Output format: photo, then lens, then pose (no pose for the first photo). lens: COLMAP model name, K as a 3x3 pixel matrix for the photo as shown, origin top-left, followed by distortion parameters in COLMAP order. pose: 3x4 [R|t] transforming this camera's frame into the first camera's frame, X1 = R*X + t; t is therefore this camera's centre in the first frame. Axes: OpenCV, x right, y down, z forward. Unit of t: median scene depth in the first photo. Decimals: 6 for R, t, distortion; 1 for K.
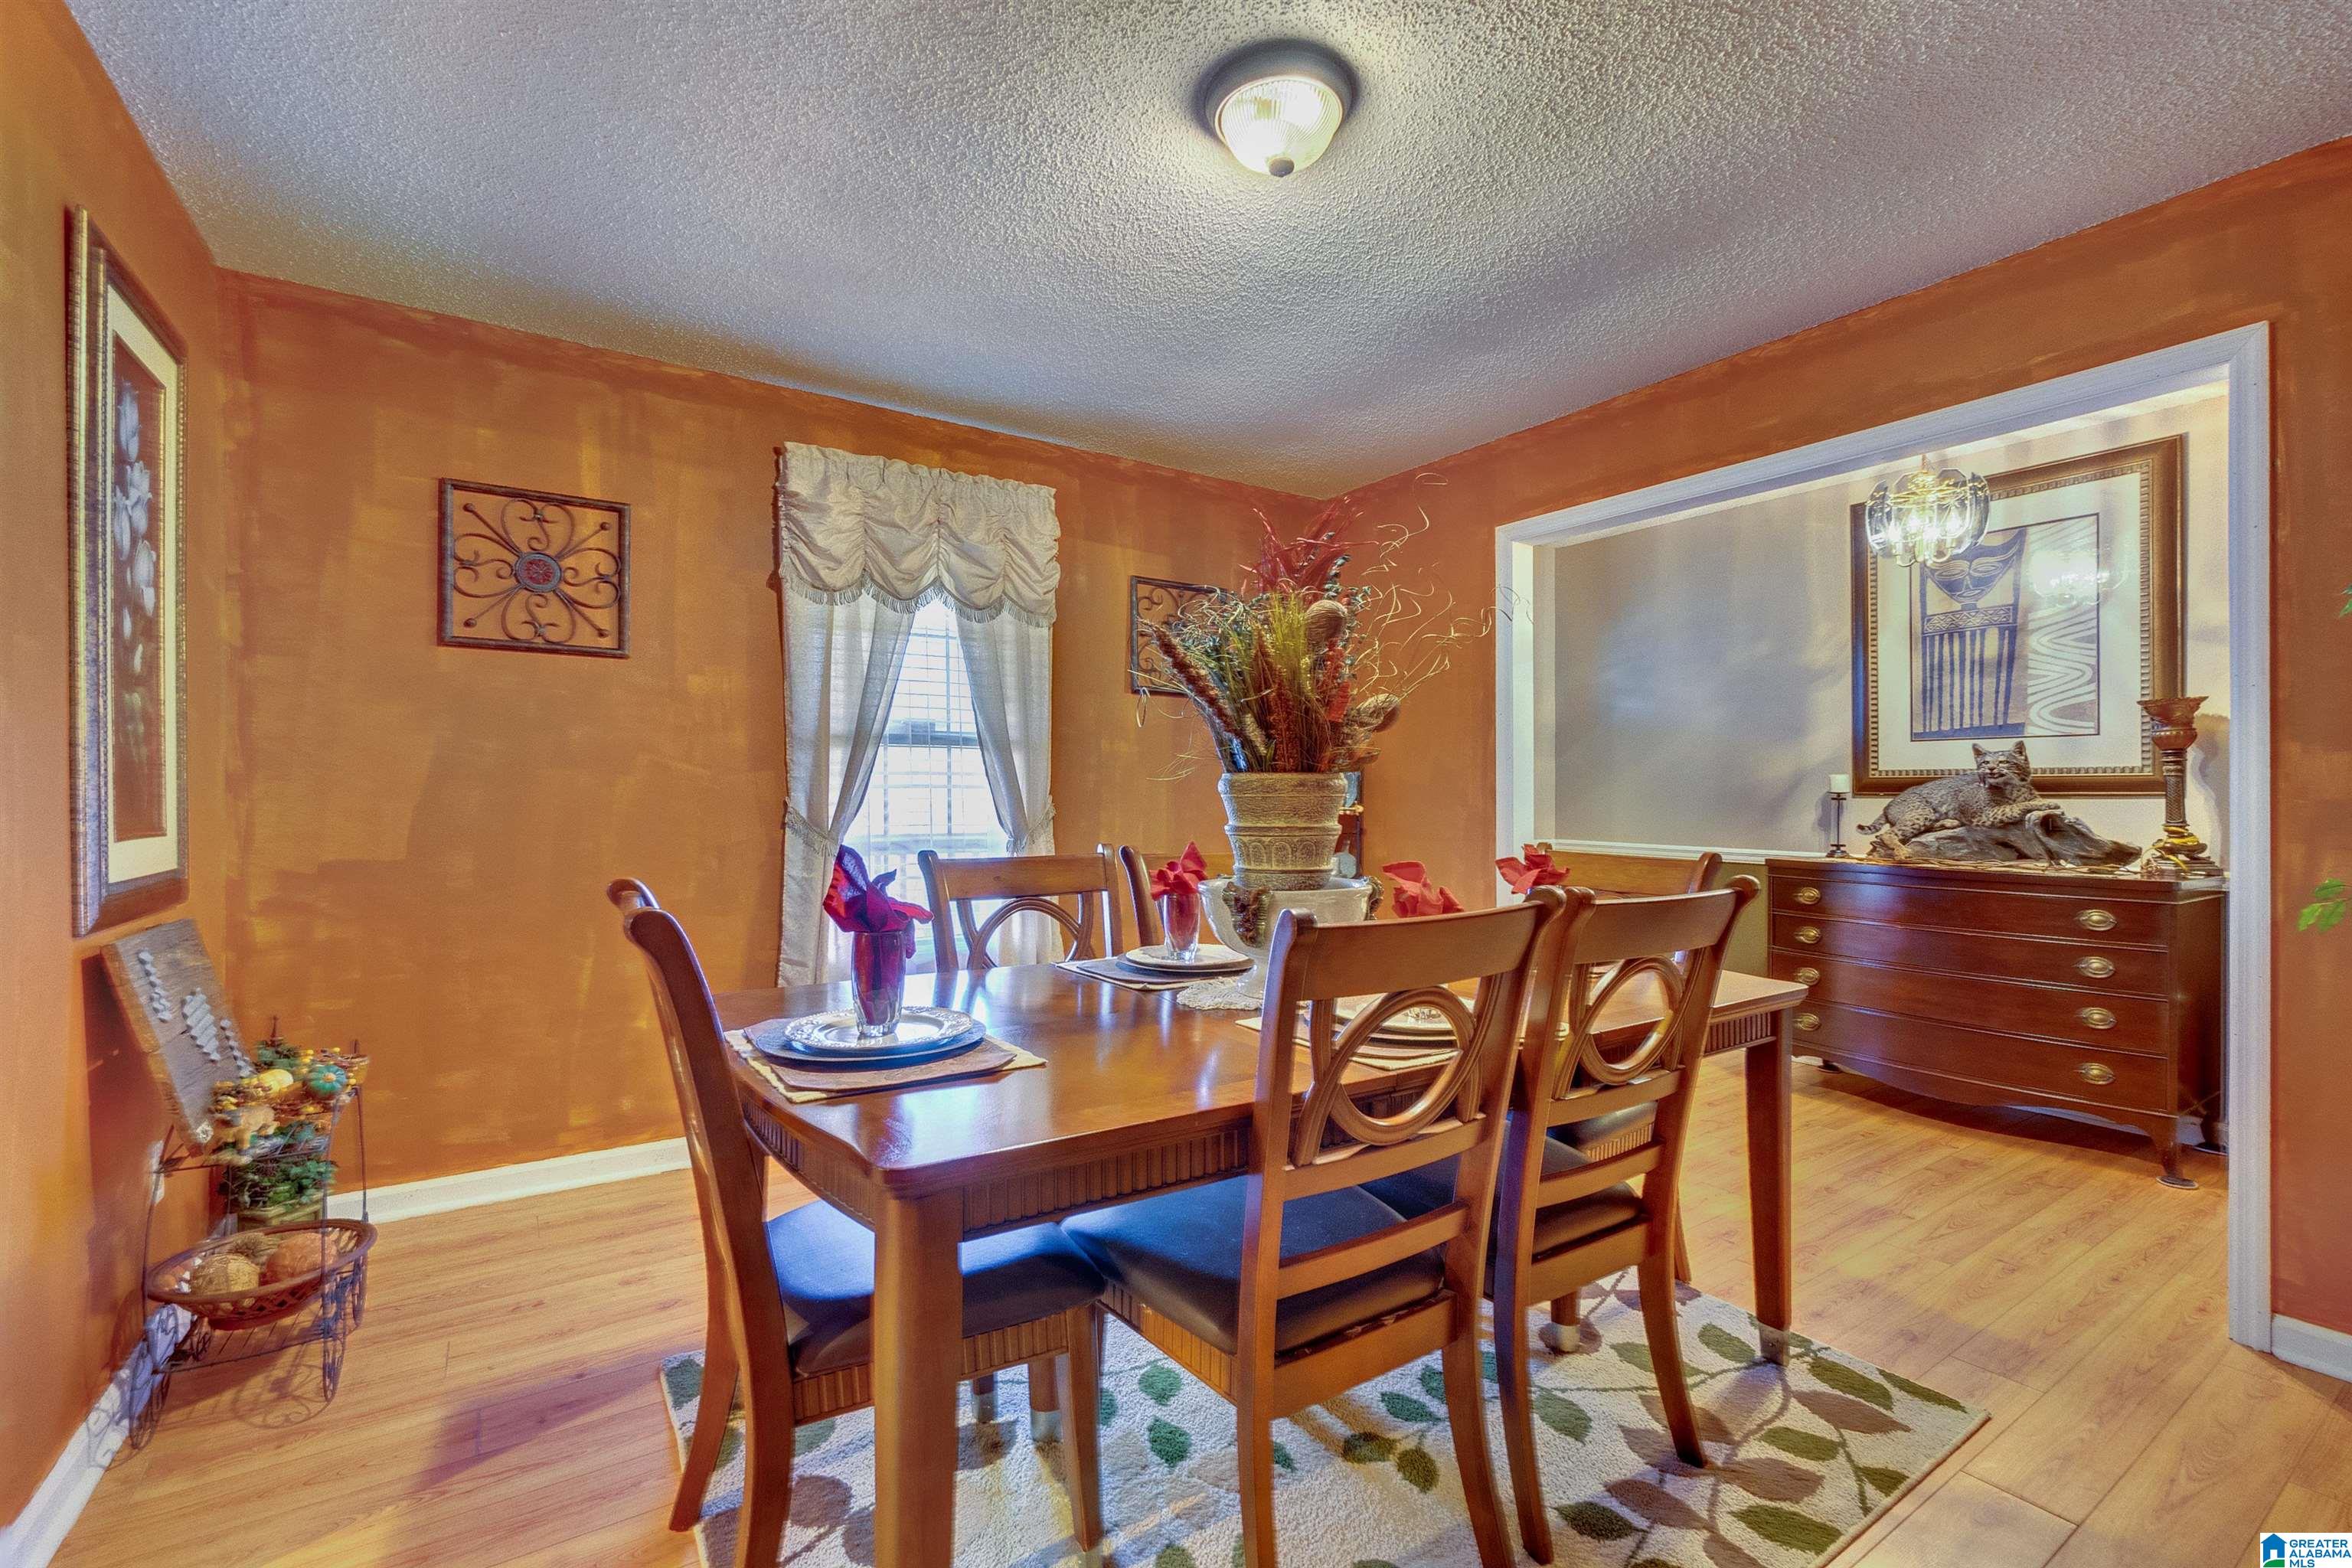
lens RADIAL K [[1030.0, 0, 1170.6], [0, 1030.0, 788.1], [0, 0, 1]] dist [-0.002708, 0.000231]
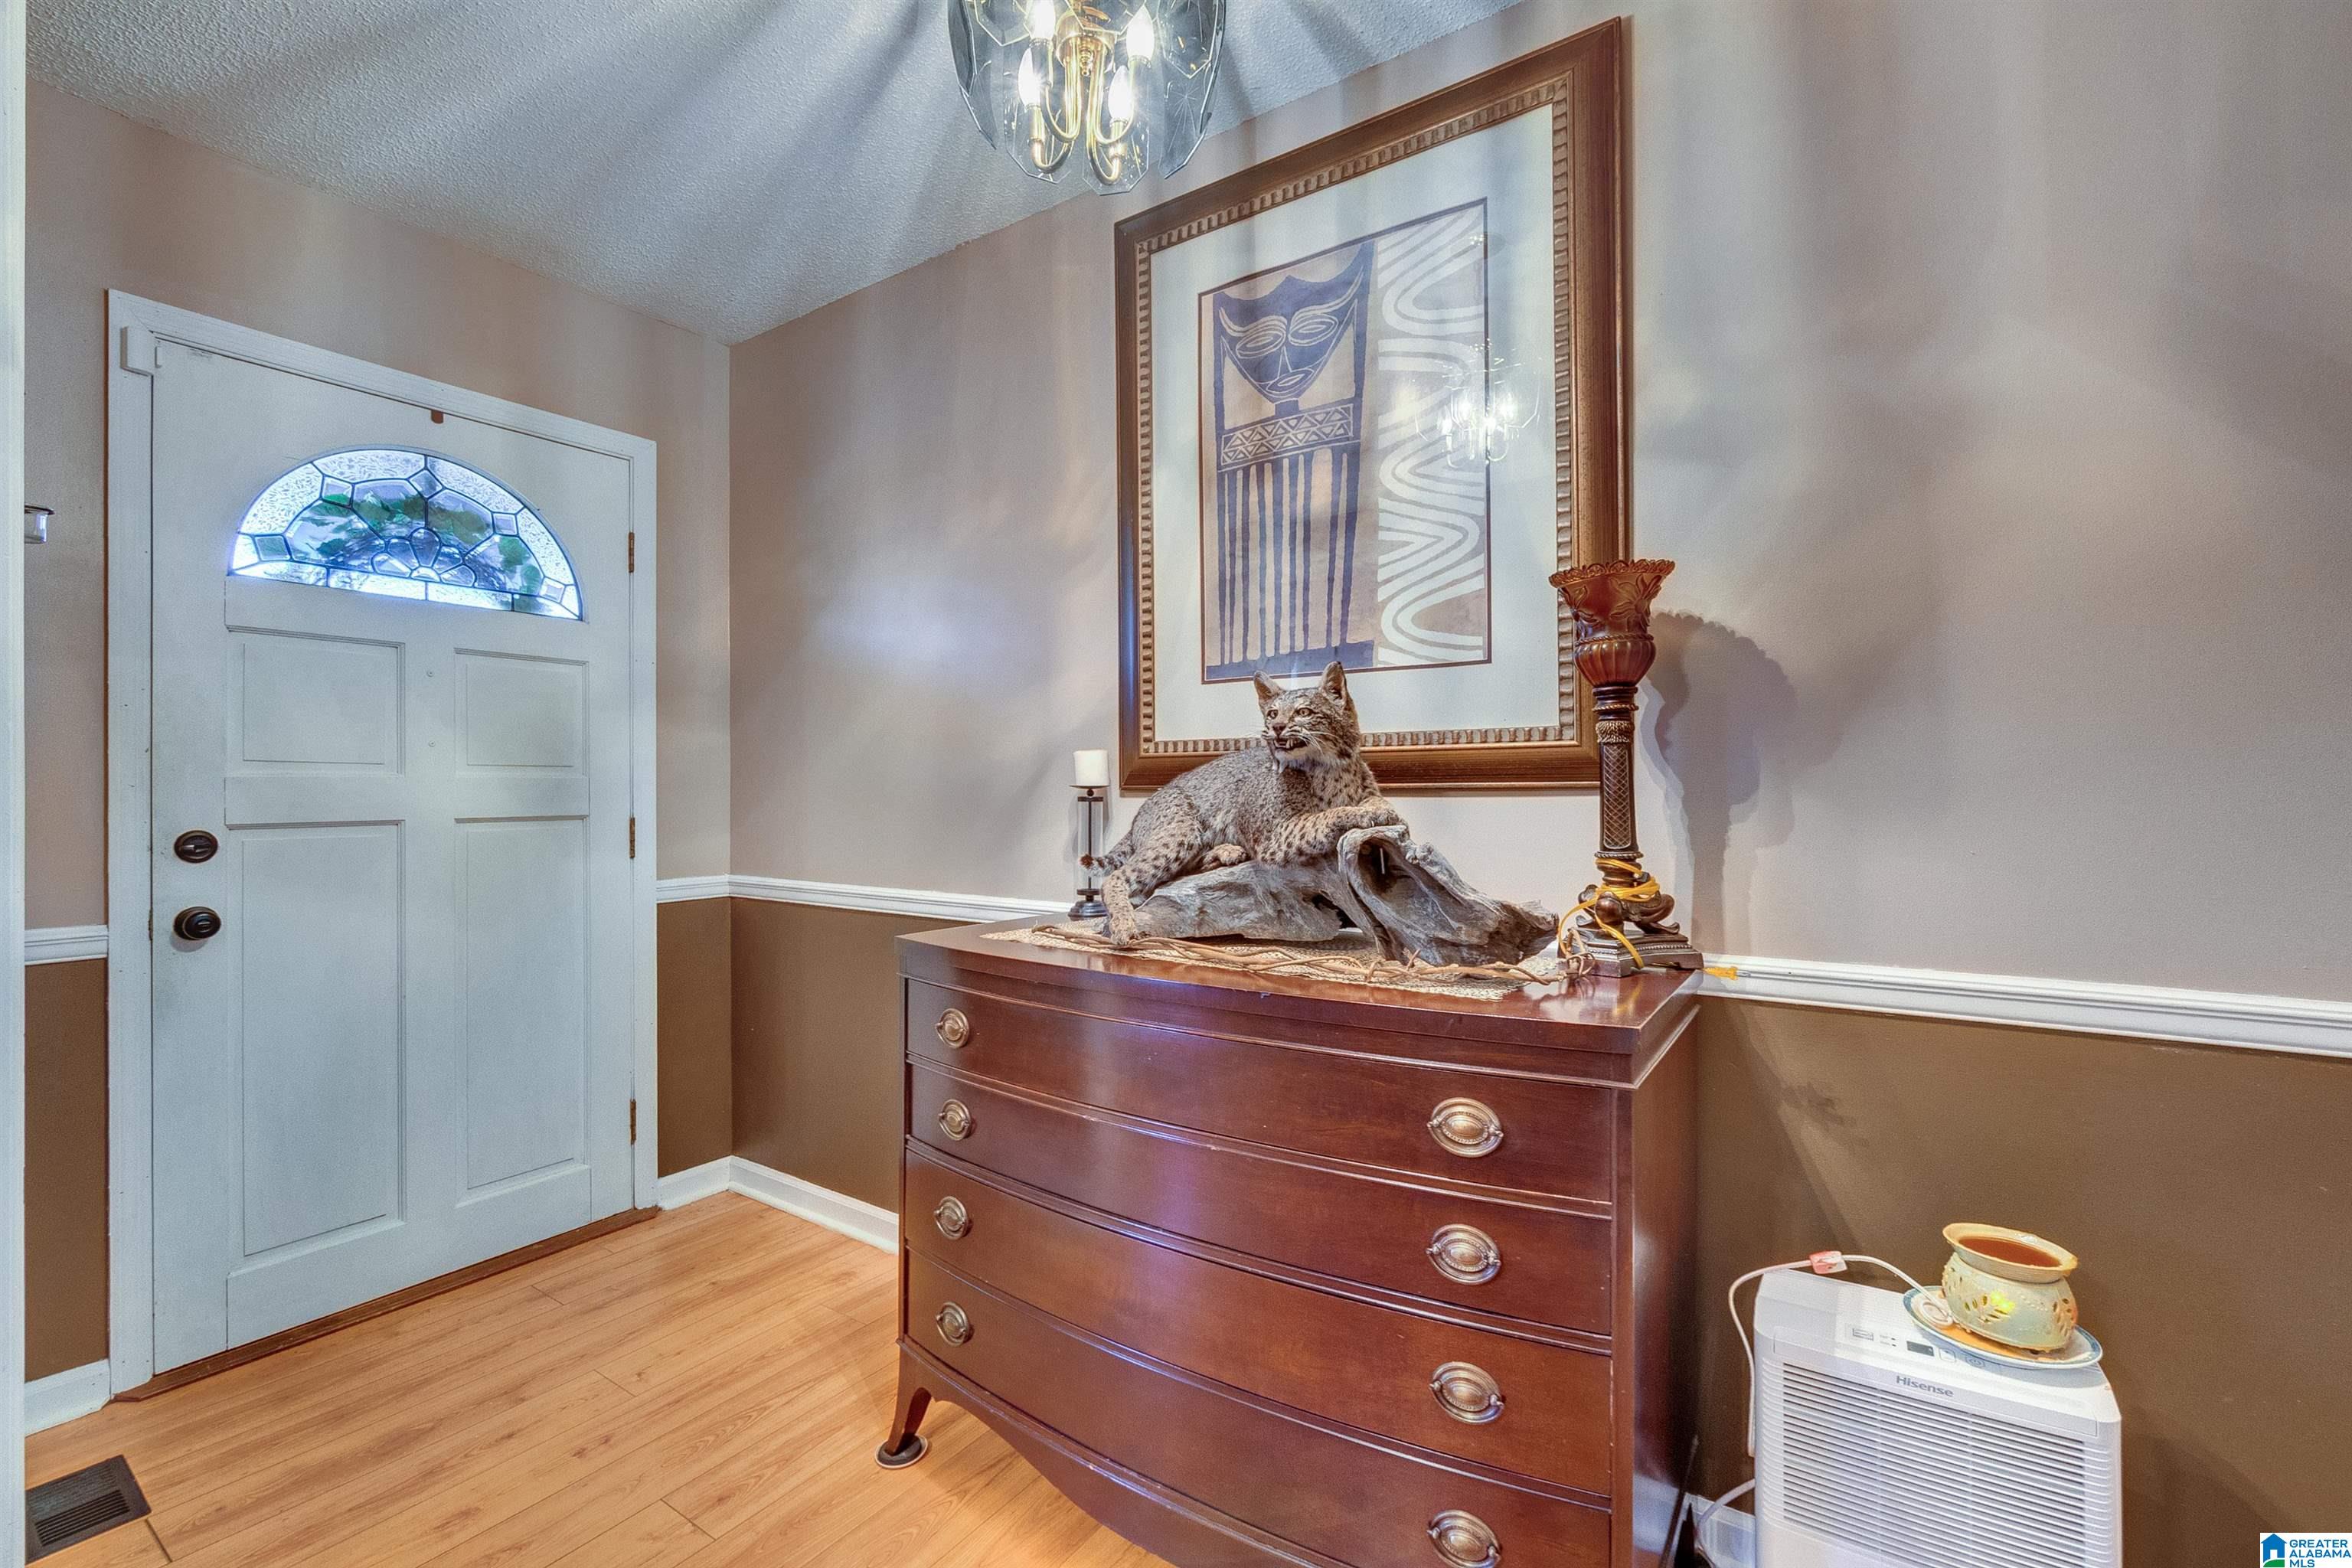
lens RADIAL K [[1030.0, 0, 1178.6], [0, 1030.0, 785.2], [0, 0, 1]] dist [-0.002708, 0.000231]
pose [[0.922893, -0.005140, 0.385022, 0.562915], [0.005128, 0.999986, 0.001058, 0.003924], [-0.385022, 0.000998, 0.922907, 0.590725]]
